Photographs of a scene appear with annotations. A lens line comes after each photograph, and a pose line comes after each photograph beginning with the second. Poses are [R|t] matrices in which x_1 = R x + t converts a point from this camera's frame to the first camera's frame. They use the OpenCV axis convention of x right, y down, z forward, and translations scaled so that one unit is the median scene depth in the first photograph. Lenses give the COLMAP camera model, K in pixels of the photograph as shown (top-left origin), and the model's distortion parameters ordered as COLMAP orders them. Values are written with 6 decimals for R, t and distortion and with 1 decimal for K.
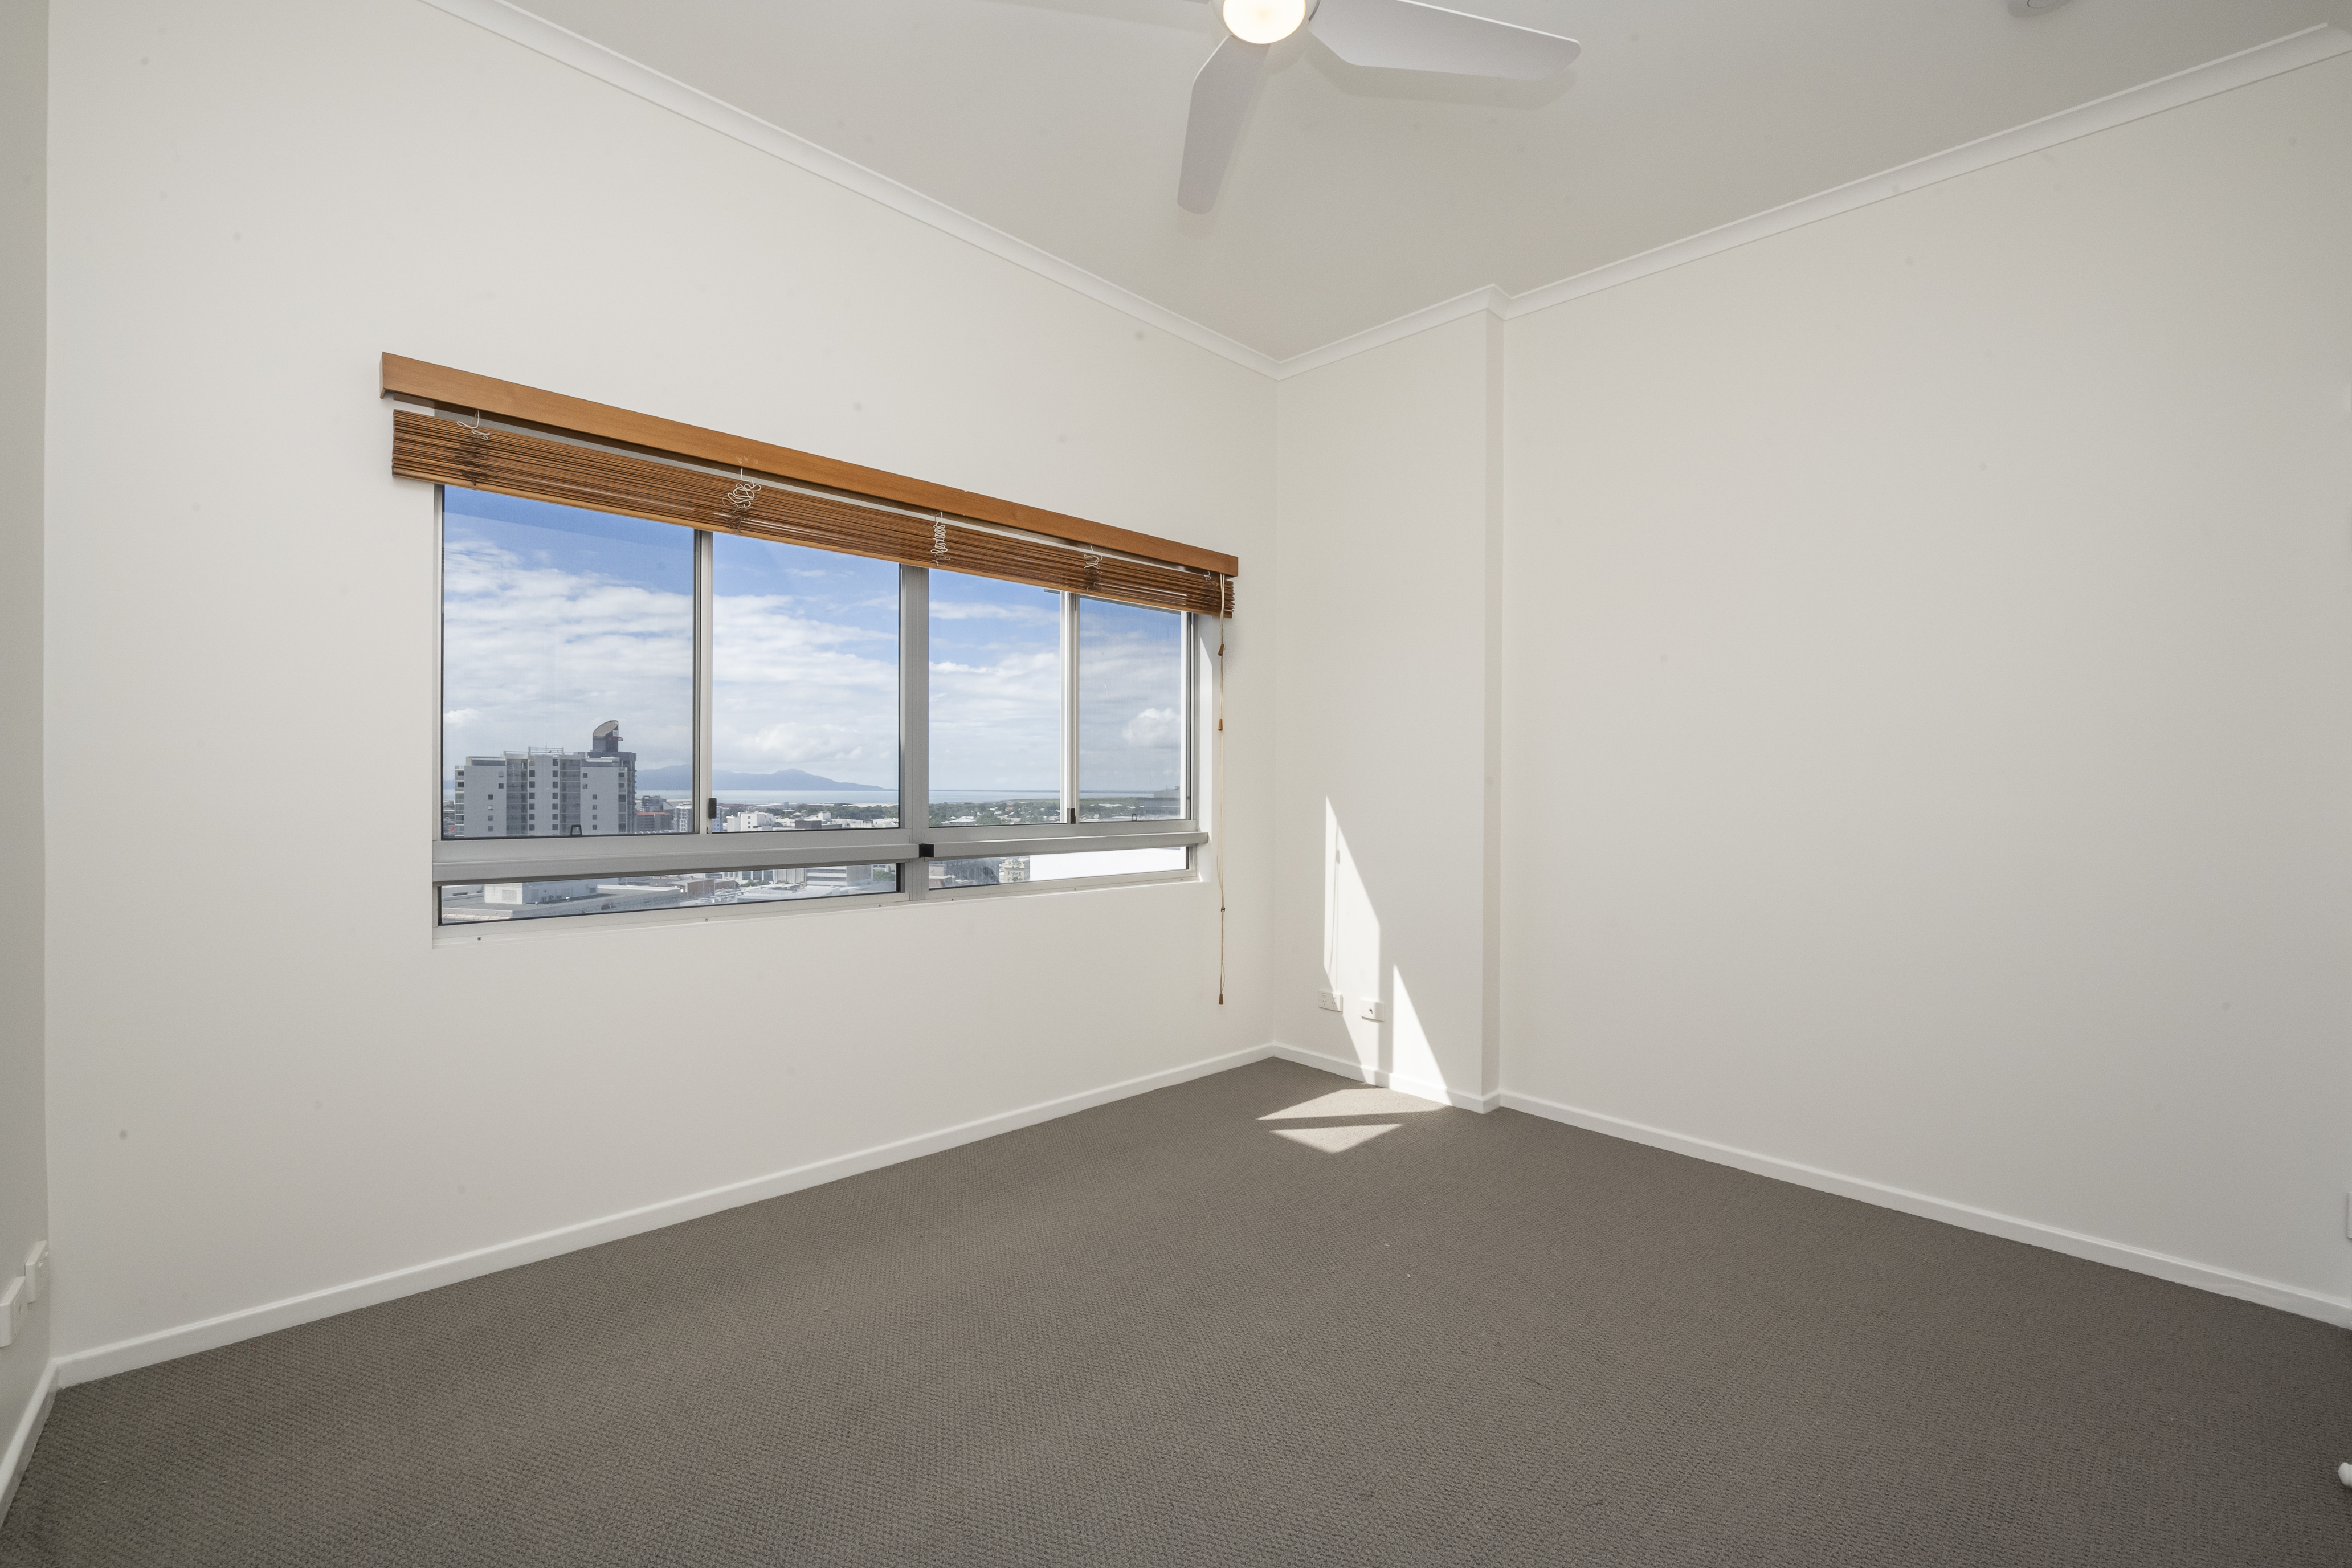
lens RADIAL K [[1034.6, 0, 1178.7], [0, 1034.6, 808.2], [0, 0, 1]] dist [-0.000125, -0.000051]
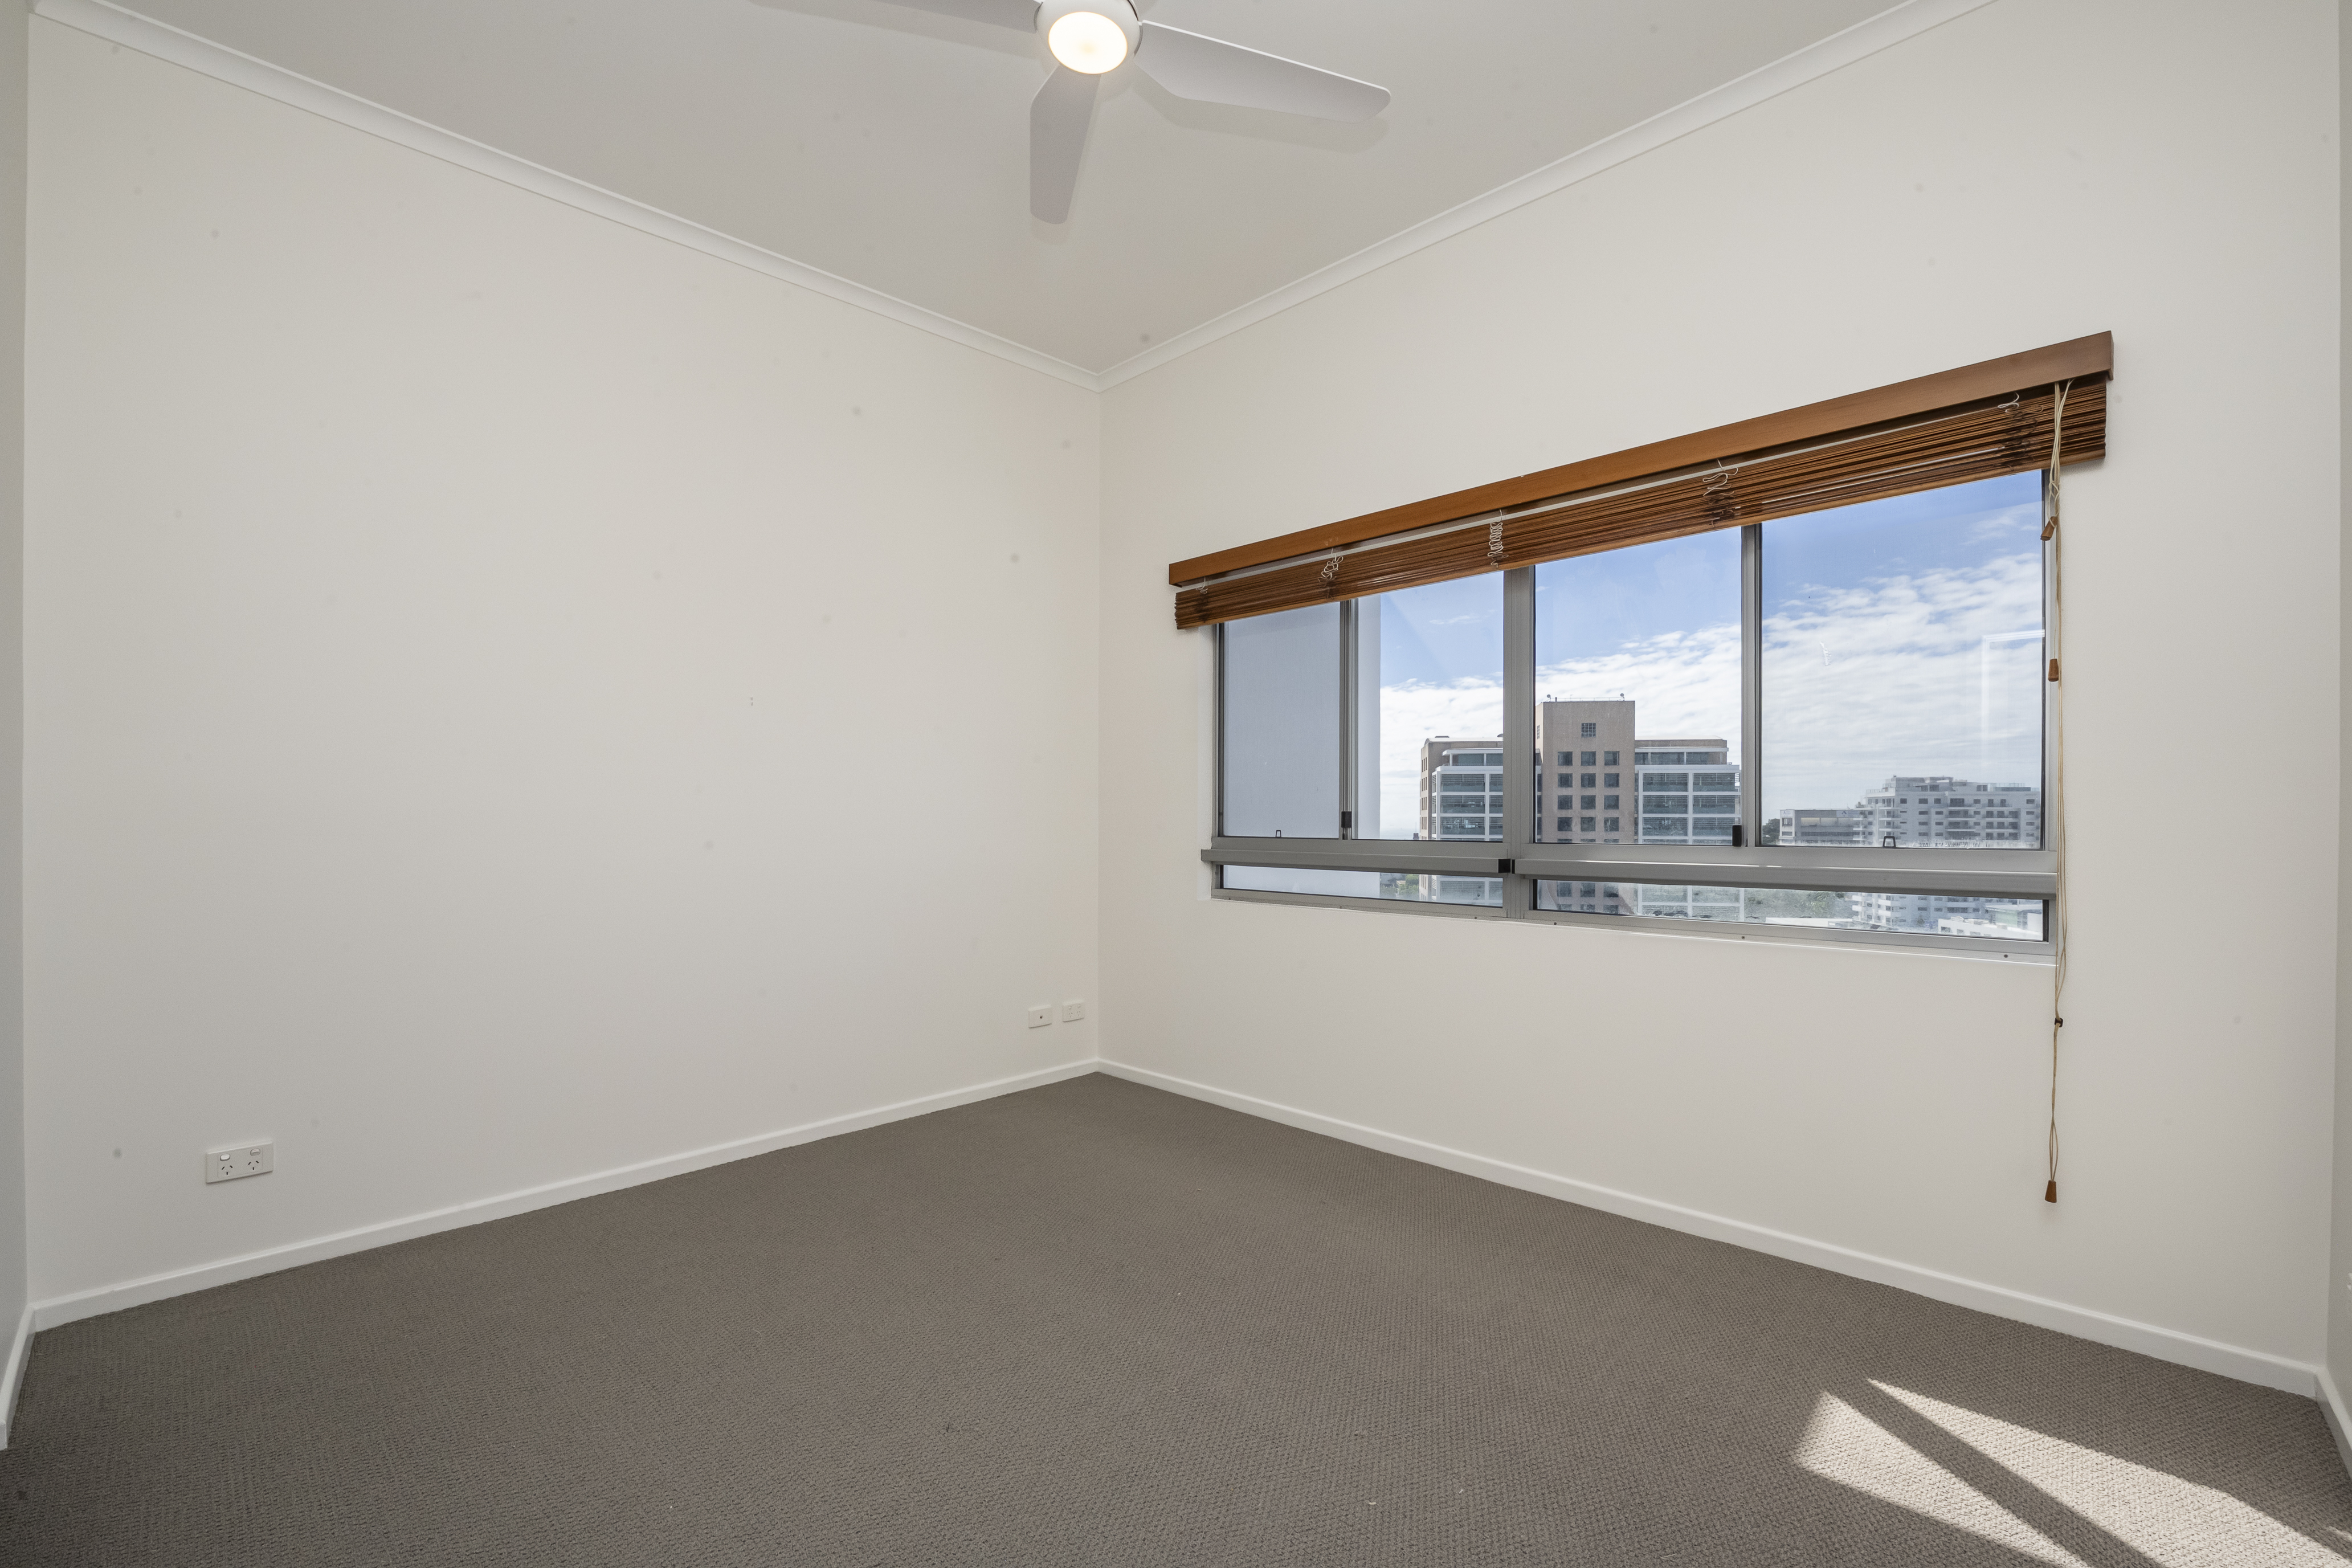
lens RADIAL K [[1034.6, 0, 1178.7], [0, 1034.6, 808.2], [0, 0, 1]] dist [-0.000125, -0.000051]
pose [[0.026412, 0.002182, -0.999649, 0.660742], [-0.007820, 0.999967, 0.001976, -0.011832], [0.999621, 0.007765, 0.026428, 0.631326]]
